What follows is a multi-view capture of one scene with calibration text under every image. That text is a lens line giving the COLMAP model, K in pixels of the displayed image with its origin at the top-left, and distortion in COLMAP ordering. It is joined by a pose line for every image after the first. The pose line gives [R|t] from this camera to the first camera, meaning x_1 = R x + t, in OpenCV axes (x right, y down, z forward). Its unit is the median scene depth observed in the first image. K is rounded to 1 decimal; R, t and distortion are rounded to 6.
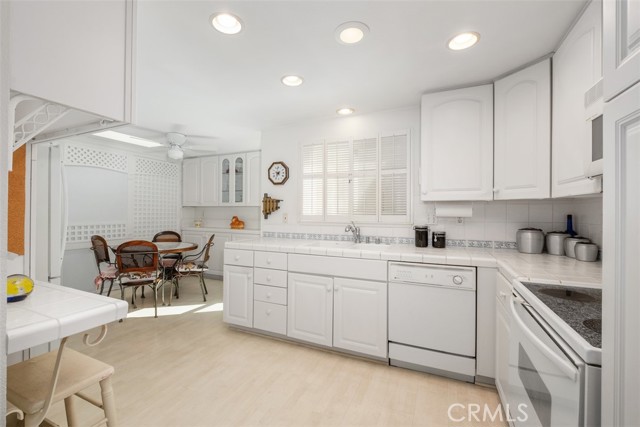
lens RADIAL K [[274.9, 0, 318.9], [0, 274.9, 210.8], [0, 0, 1]] dist [-0.002195, -0.000438]
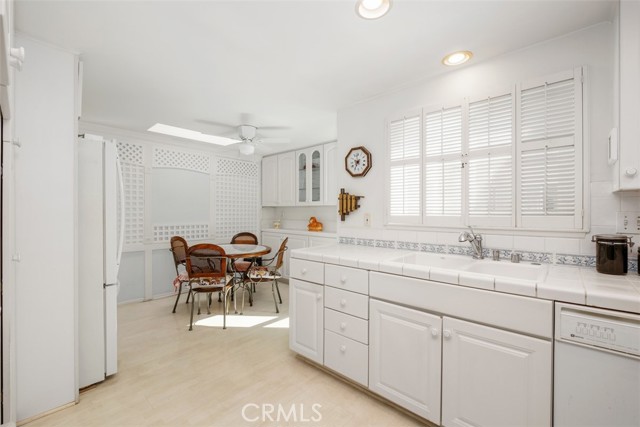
lens RADIAL K [[275.2, 0, 320.0], [0, 275.2, 213.5], [0, 0, 1]] dist [-0.000108, -0.000263]
pose [[0.953298, -0.002842, -0.302018, -0.015904], [0.005557, 0.999951, 0.008132, 0.001748], [0.301980, -0.009431, 0.953267, 0.228138]]
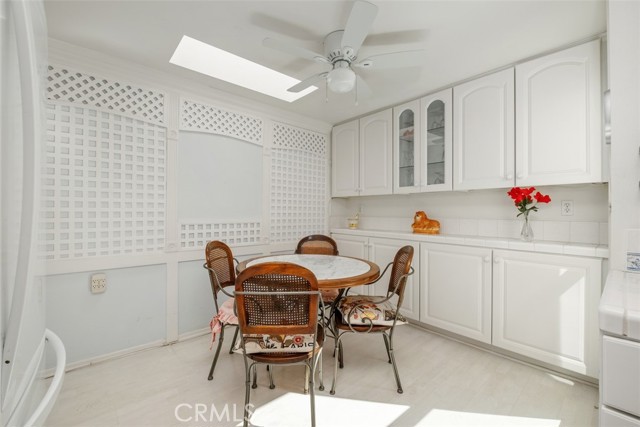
lens RADIAL K [[275.2, 0, 320.0], [0, 275.2, 213.5], [0, 0, 1]] dist [-0.000108, -0.000263]
pose [[0.913052, 0.000175, -0.407844, -0.409866], [0.001933, 0.999987, 0.004757, 0.032425], [0.407840, -0.005132, 0.913039, 0.615843]]
